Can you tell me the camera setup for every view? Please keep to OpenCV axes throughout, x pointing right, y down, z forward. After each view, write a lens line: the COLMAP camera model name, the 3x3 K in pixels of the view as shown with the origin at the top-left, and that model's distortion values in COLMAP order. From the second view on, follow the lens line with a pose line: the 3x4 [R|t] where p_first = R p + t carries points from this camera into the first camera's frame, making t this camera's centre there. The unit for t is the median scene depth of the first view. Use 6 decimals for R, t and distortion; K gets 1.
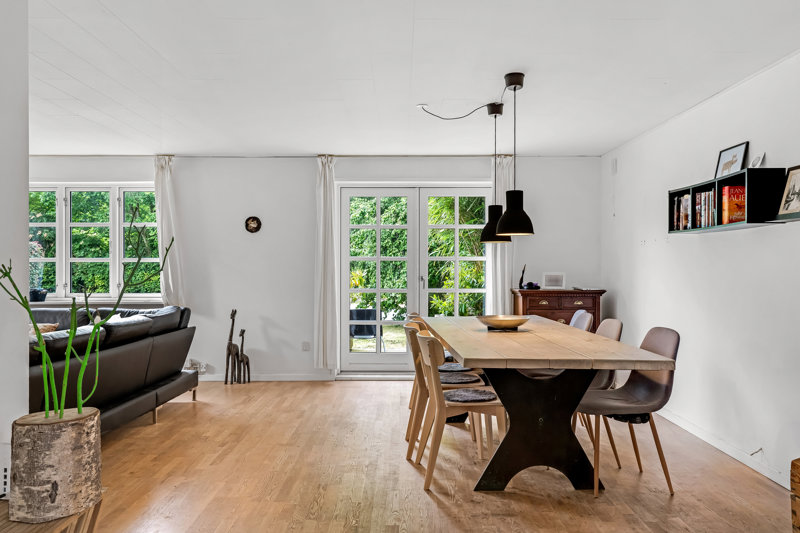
lens RADIAL K [[601.1, 0, 400.7], [0, 601.1, 267.7], [0, 0, 1]] dist [0.002838, 0.000437]
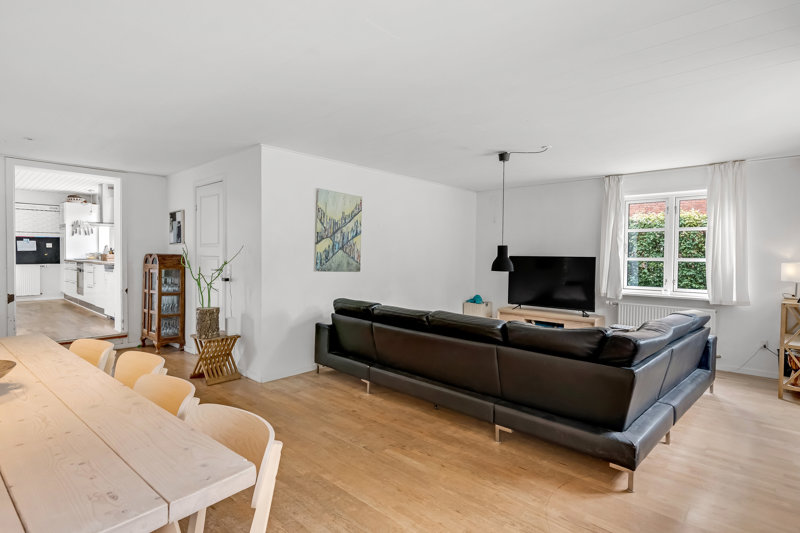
lens RADIAL K [[404.5, 0, 400.0], [0, 404.5, 262.8], [0, 0, 1]] dist [-0.002303, -0.000152]
pose [[-0.668248, 0.004990, -0.743922, 0.162268], [-0.010989, 0.999802, 0.016578, -0.020106], [0.743857, 0.019253, -0.668061, 1.505154]]
